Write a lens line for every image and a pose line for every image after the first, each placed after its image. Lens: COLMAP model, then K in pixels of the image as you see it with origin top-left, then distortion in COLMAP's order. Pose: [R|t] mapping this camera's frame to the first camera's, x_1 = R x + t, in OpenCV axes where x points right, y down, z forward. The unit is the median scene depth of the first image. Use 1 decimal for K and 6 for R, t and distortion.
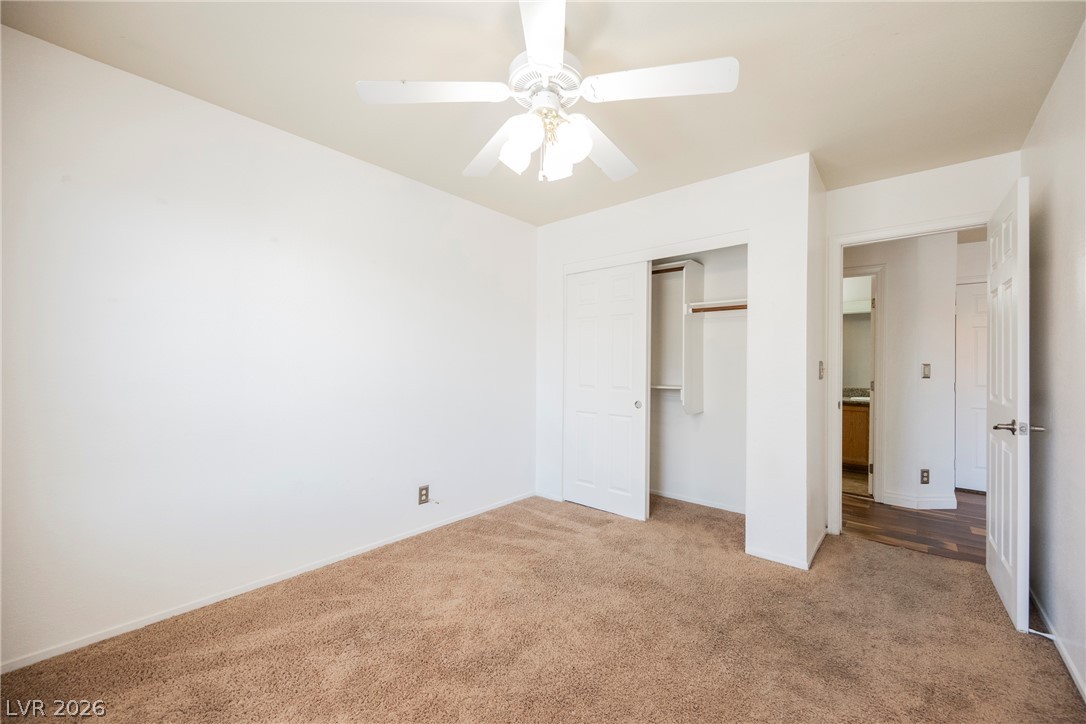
lens RADIAL K [[423.6, 0, 546.7], [0, 423.6, 357.9], [0, 0, 1]] dist [-0.002079, 0.000325]
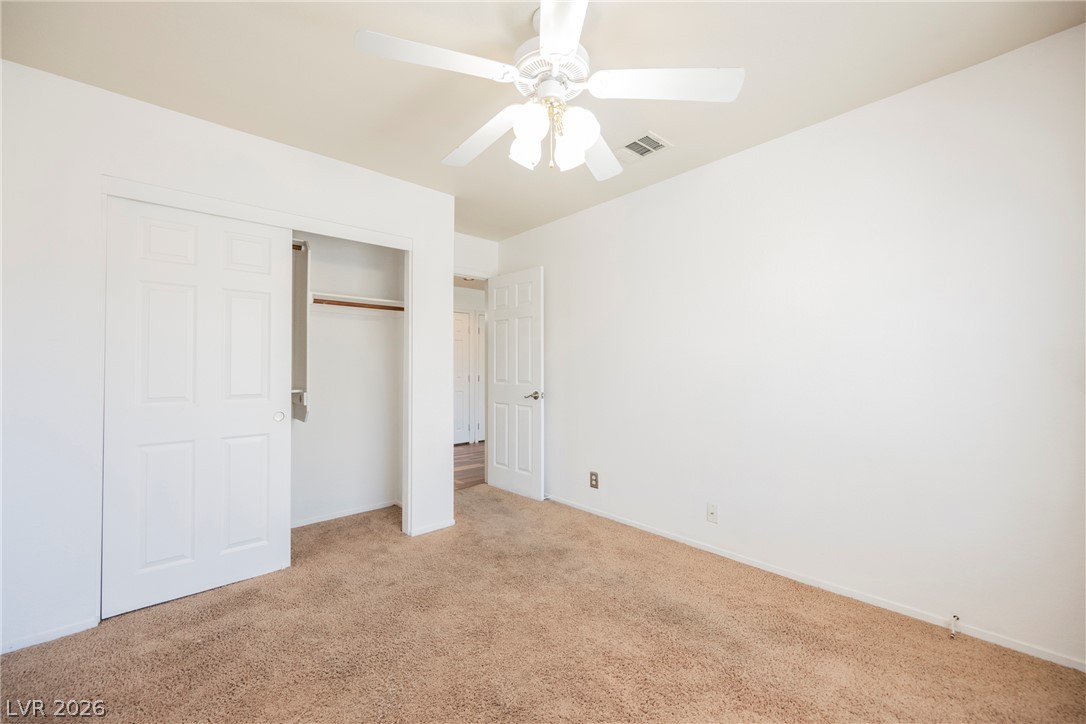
lens RADIAL K [[423.6, 0, 544.6], [0, 423.6, 363.0], [0, 0, 1]] dist [-0.002079, 0.000325]
pose [[0.126995, 0.003442, 0.991897, -0.537489], [-0.007070, 0.999972, -0.002565, 0.015786], [-0.991878, -0.006687, 0.127016, 0.503691]]
